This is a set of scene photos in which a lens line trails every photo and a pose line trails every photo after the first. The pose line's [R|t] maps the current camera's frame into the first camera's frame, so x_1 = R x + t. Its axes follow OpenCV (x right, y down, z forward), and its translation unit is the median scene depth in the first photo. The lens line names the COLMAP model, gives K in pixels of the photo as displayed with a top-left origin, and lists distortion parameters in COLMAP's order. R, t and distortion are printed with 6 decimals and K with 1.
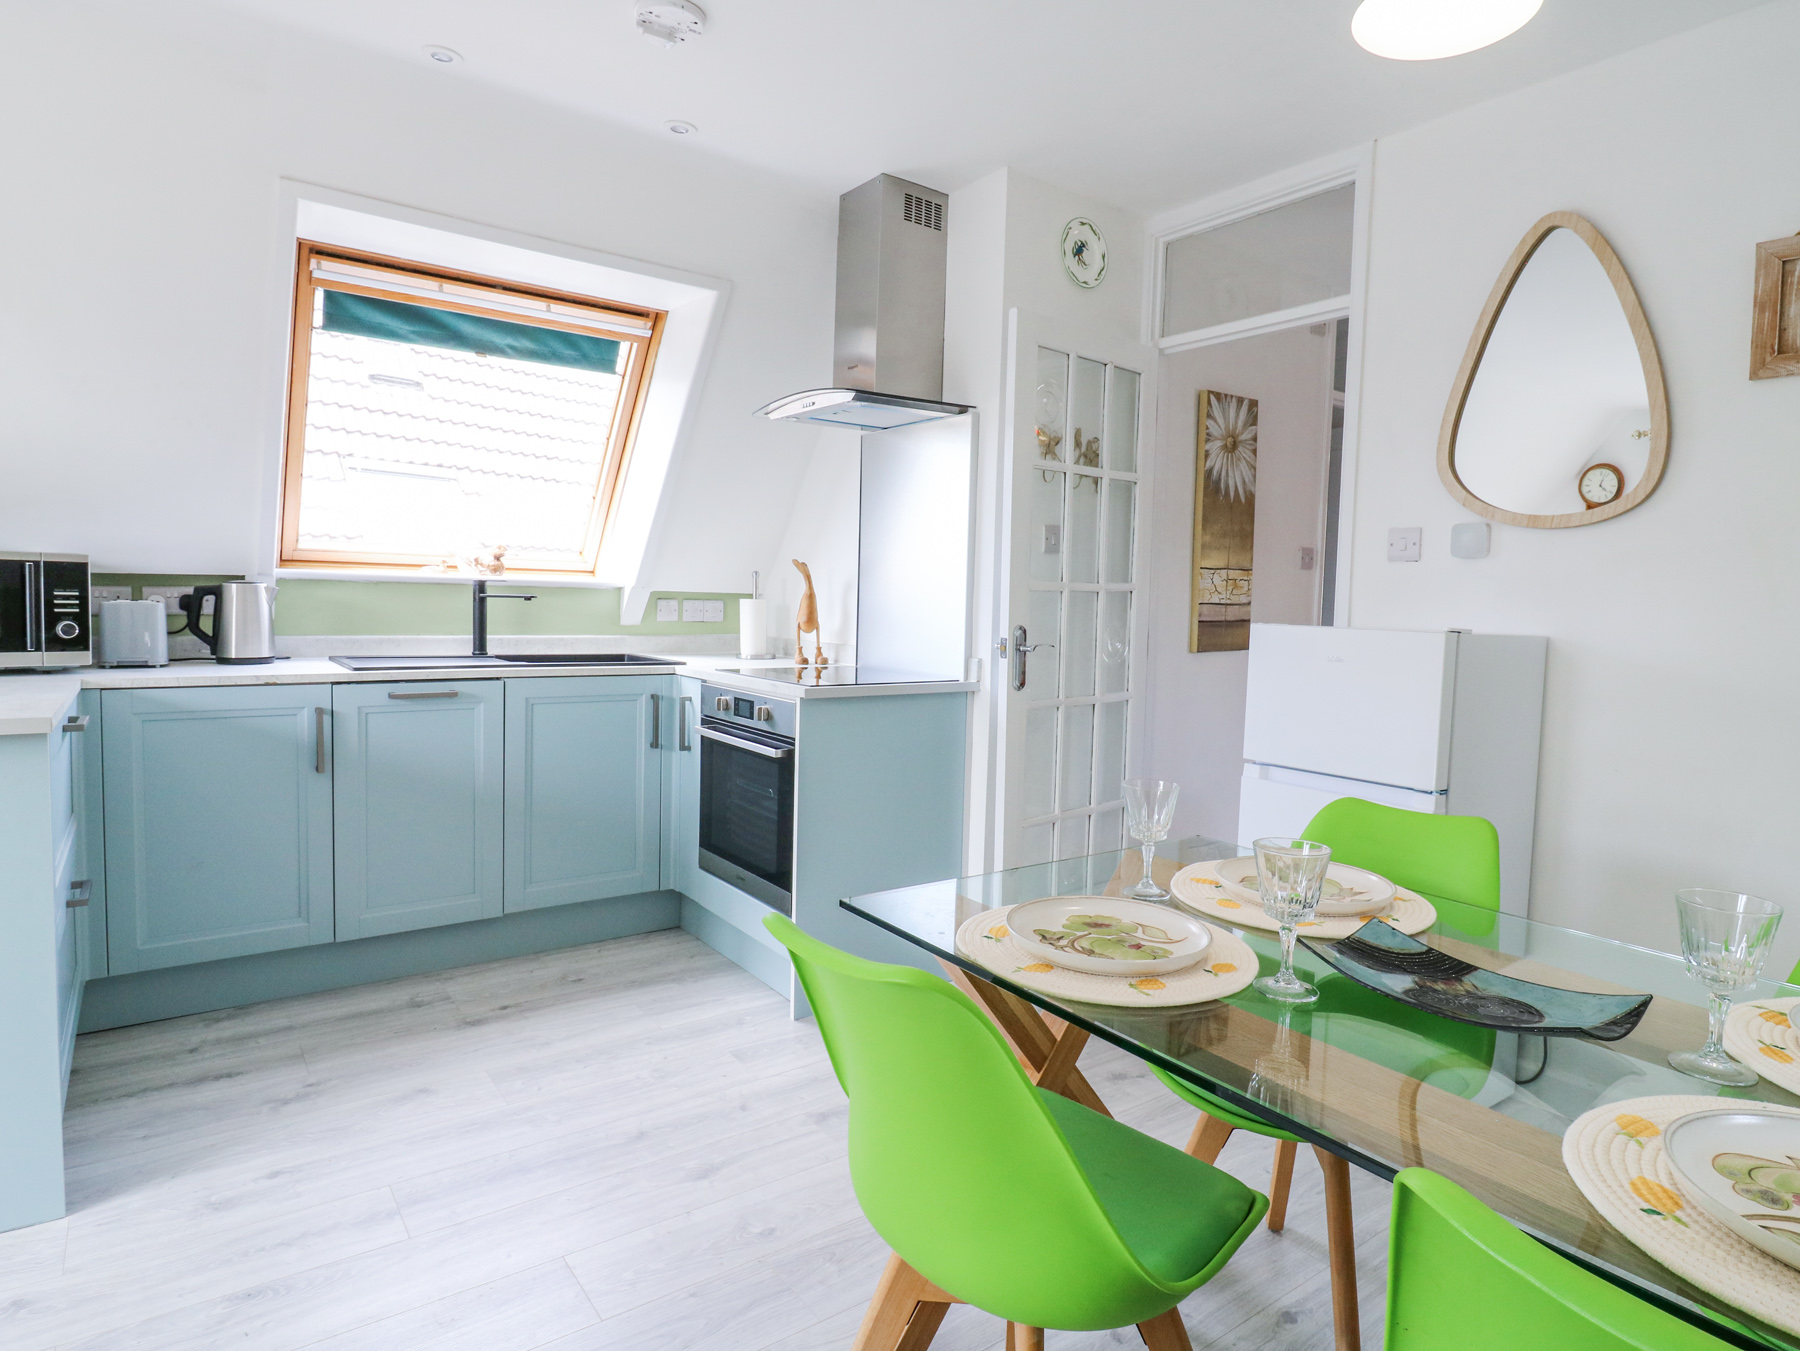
lens RADIAL K [[1021.0, 0, 900.8], [0, 1021.0, 659.5], [0, 0, 1]] dist [-0.003749, -0.004777]
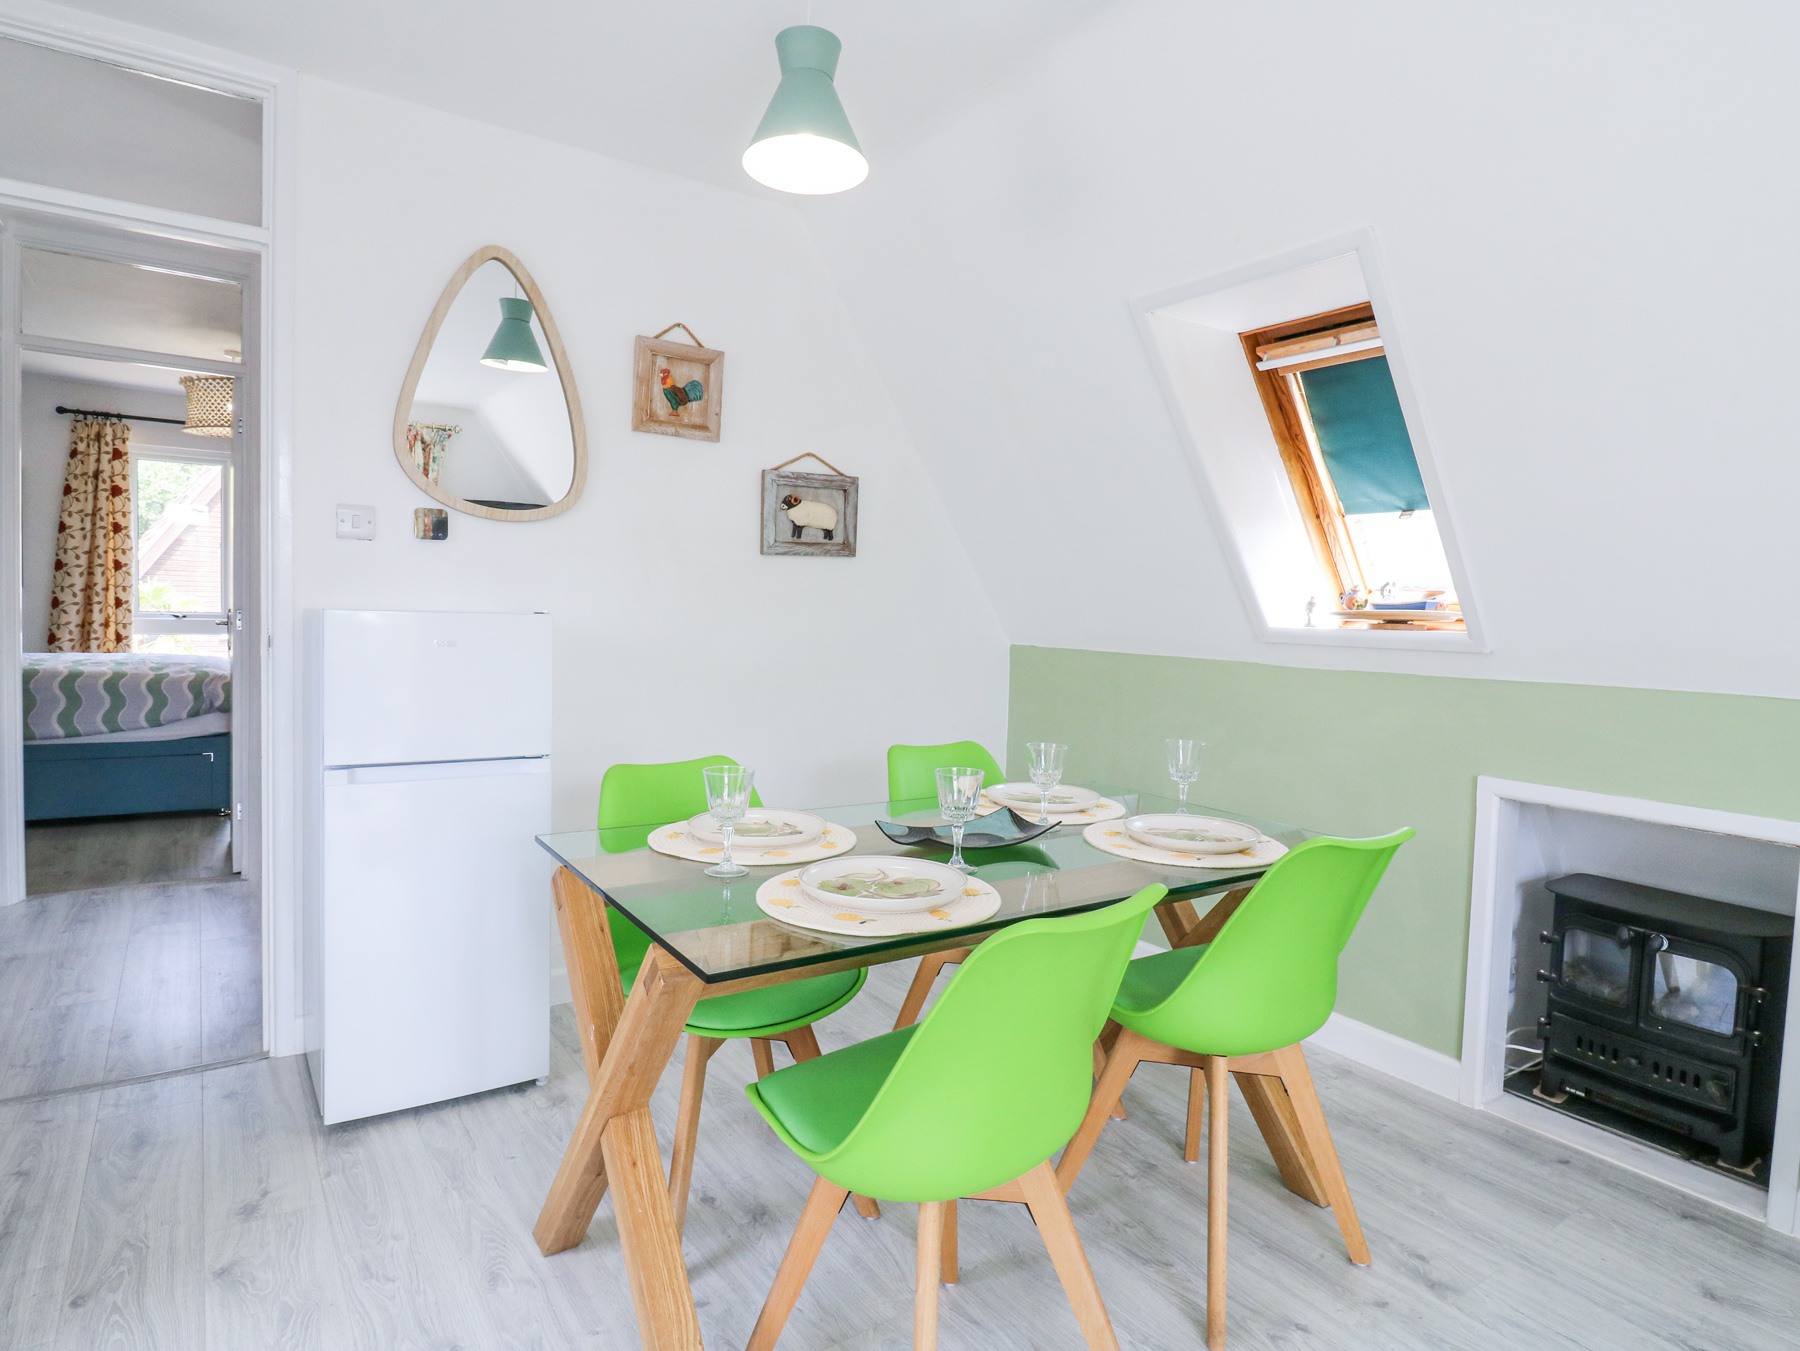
lens RADIAL K [[1021.0, 0, 912.5], [0, 1021.0, 663.4], [0, 0, 1]] dist [-0.003749, -0.004777]
pose [[0.023663, -0.080555, 0.996469, -0.359771], [0.029154, 0.996380, 0.079856, -0.031258], [-0.999295, 0.027162, 0.025925, 0.341781]]
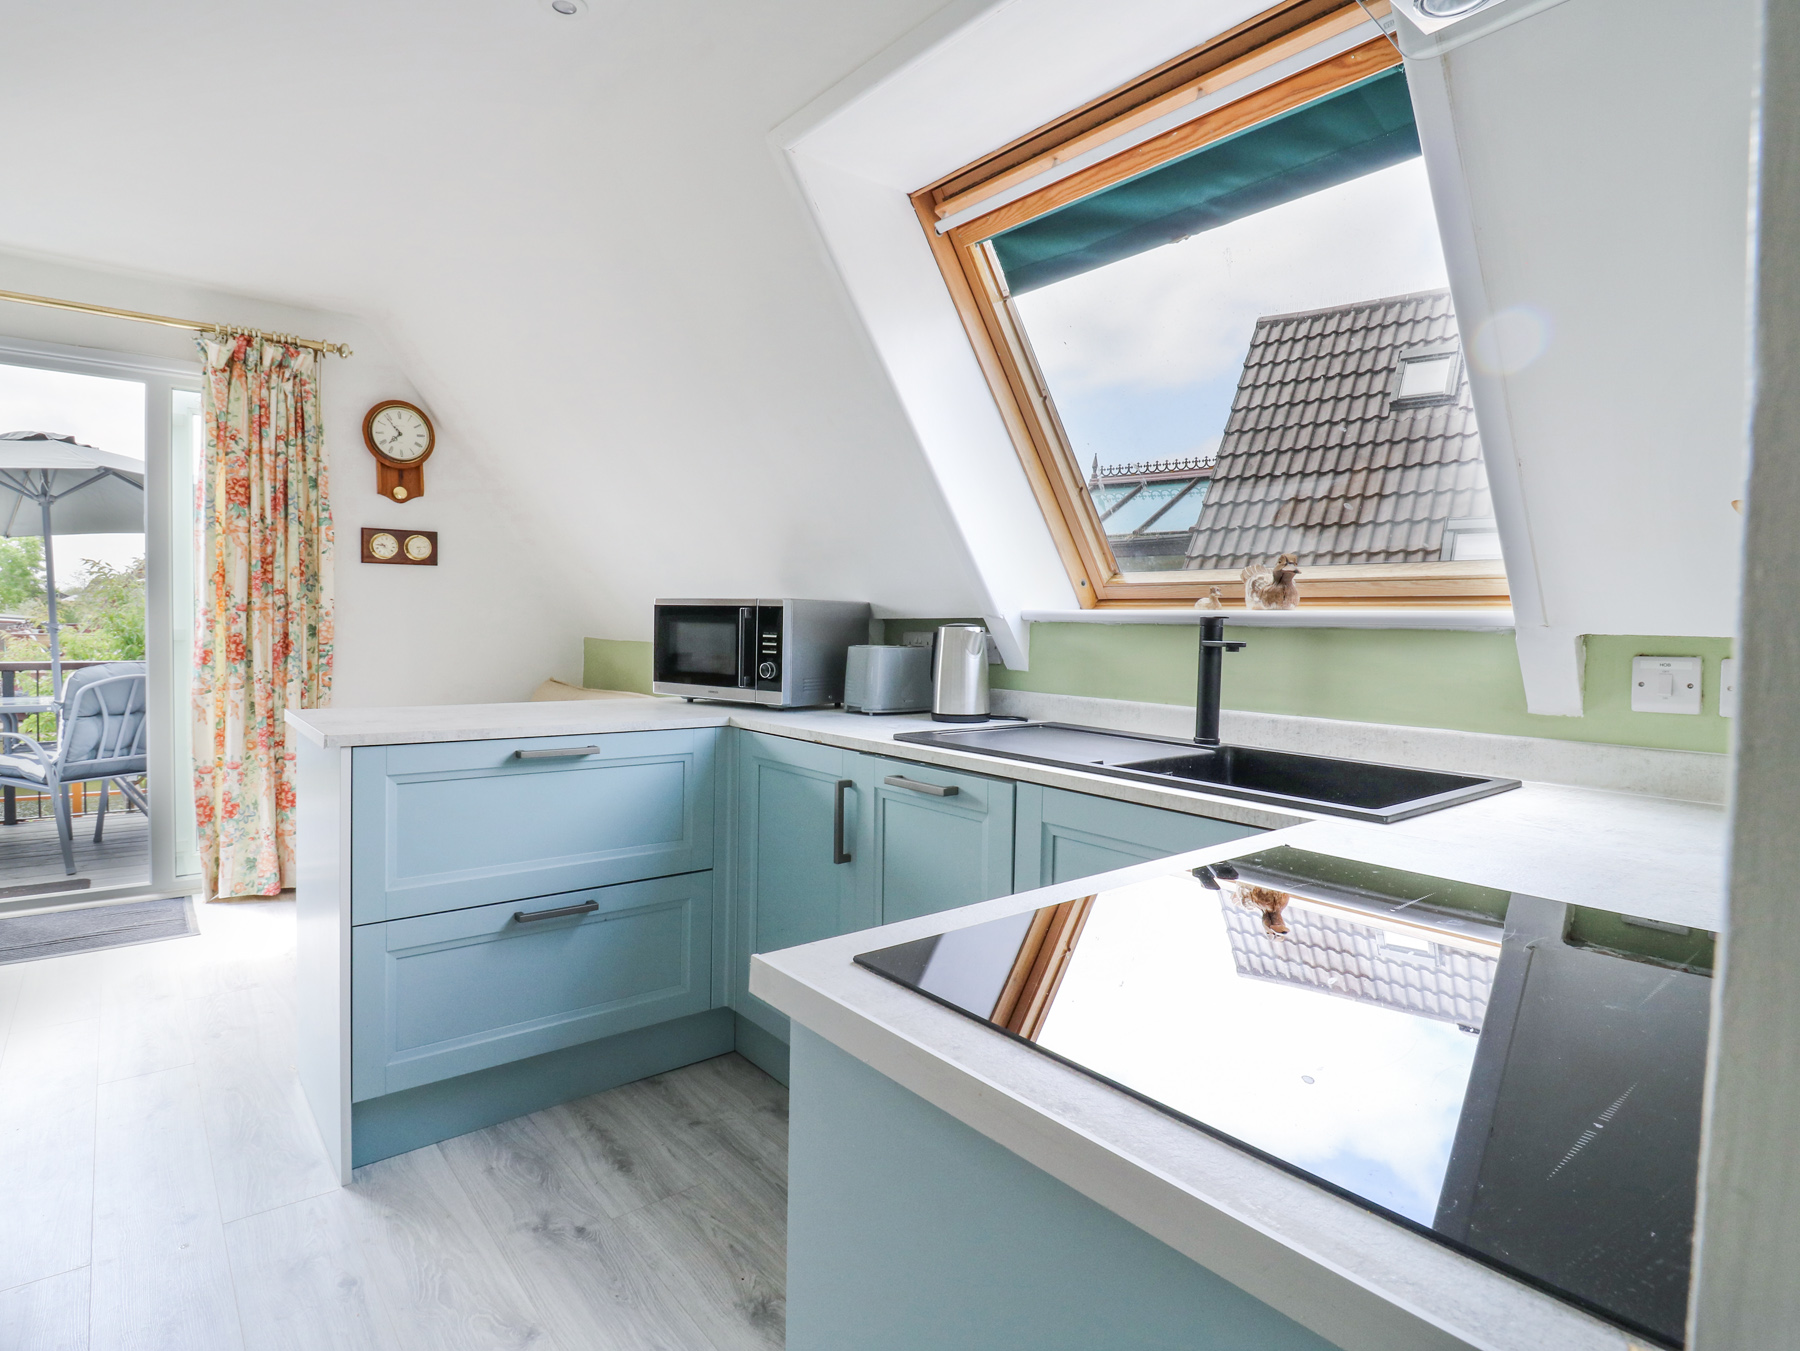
lens RADIAL K [[944.4, 0, 913.1], [0, 944.4, 660.4], [0, 0, 1]] dist [-0.002376, -0.011543]
pose [[0.066711, 0.012441, -0.997695, 0.124042], [-0.079797, 0.996786, 0.007094, -0.042734], [0.994576, 0.079139, 0.067489, 0.791921]]
